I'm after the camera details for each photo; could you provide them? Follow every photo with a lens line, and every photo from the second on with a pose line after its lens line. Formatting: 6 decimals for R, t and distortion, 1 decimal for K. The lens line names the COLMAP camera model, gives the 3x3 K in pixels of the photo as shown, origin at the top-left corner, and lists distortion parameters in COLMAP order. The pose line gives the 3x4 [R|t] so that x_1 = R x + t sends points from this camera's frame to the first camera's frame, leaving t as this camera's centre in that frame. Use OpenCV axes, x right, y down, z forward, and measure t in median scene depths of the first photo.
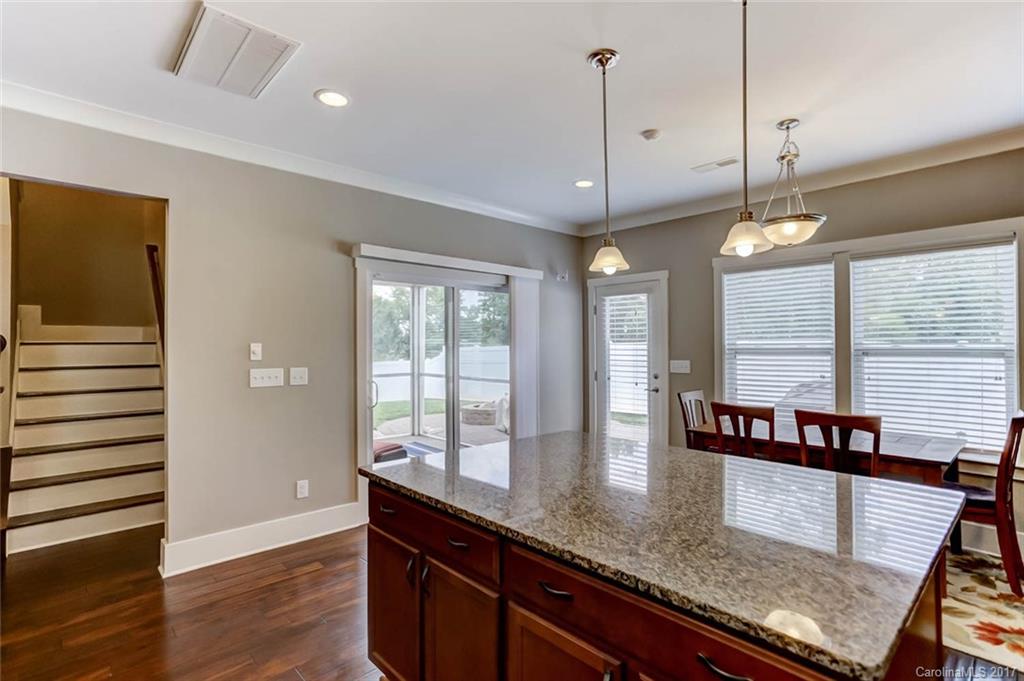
lens RADIAL K [[503.9, 0, 512.1], [0, 503.9, 338.4], [0, 0, 1]] dist [-0.011243, 0.005196]
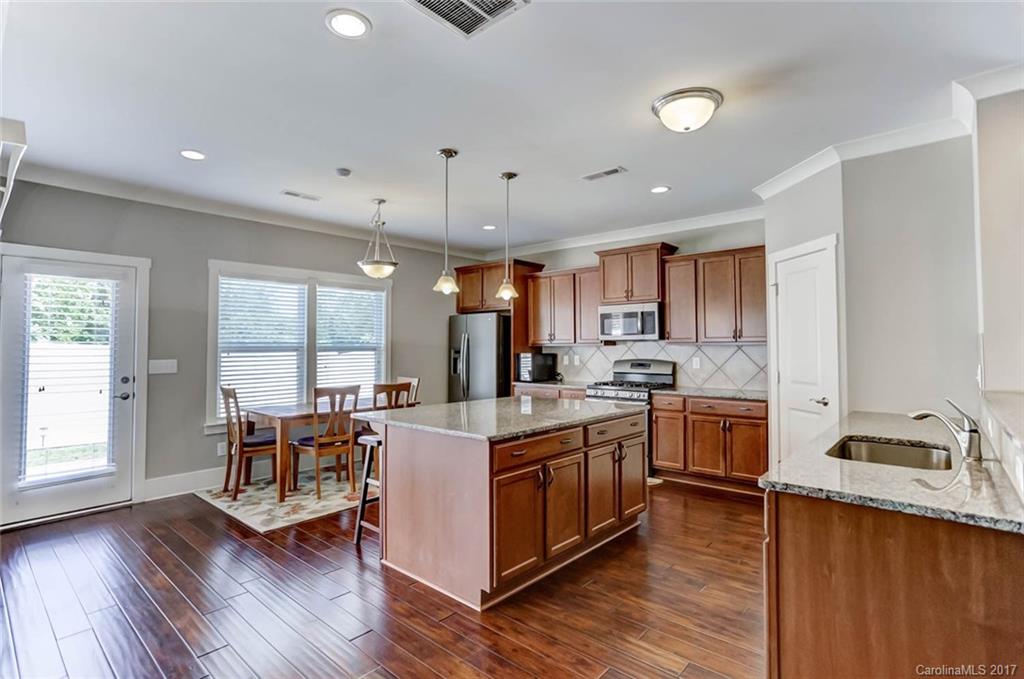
lens RADIAL K [[503.9, 0, 506.5], [0, 503.9, 325.5], [0, 0, 1]] dist [-0.011243, 0.005196]
pose [[-0.078487, 0.043266, 0.995976, -0.889201], [-0.007290, 0.999006, -0.043972, 0.023977], [-0.996888, -0.010712, -0.078094, 0.623891]]
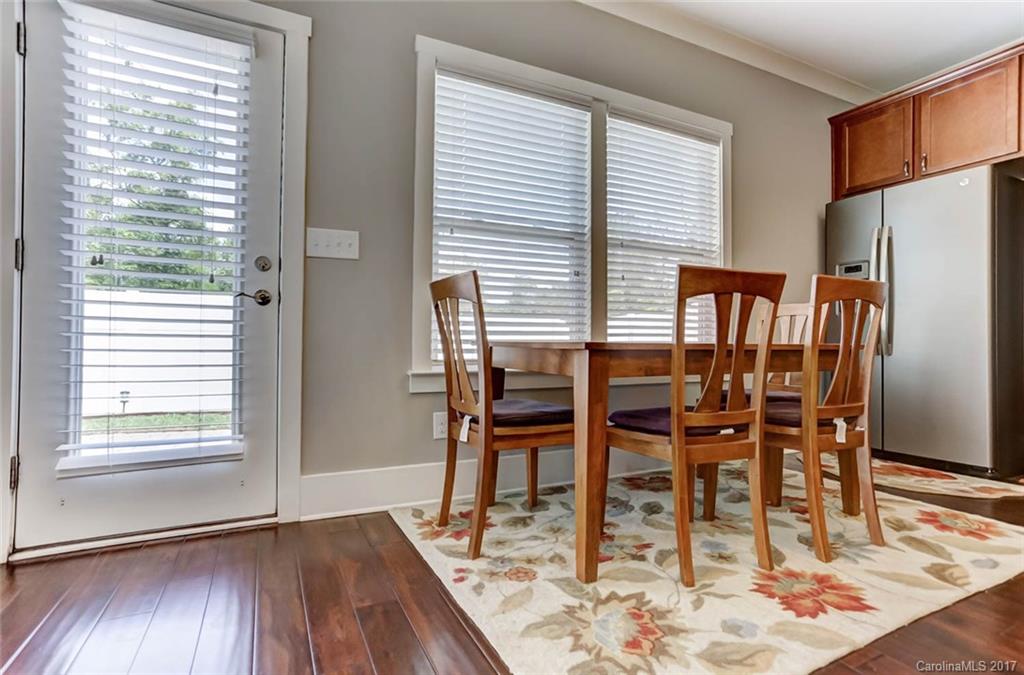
lens RADIAL K [[503.9, 0, 510.8], [0, 503.9, 329.8], [0, 0, 1]] dist [-0.011243, 0.005196]
pose [[0.283155, 0.026219, 0.958716, -0.065860], [-0.026006, 0.999469, -0.019653, 0.191846], [-0.958722, -0.019368, 0.283686, 1.010919]]
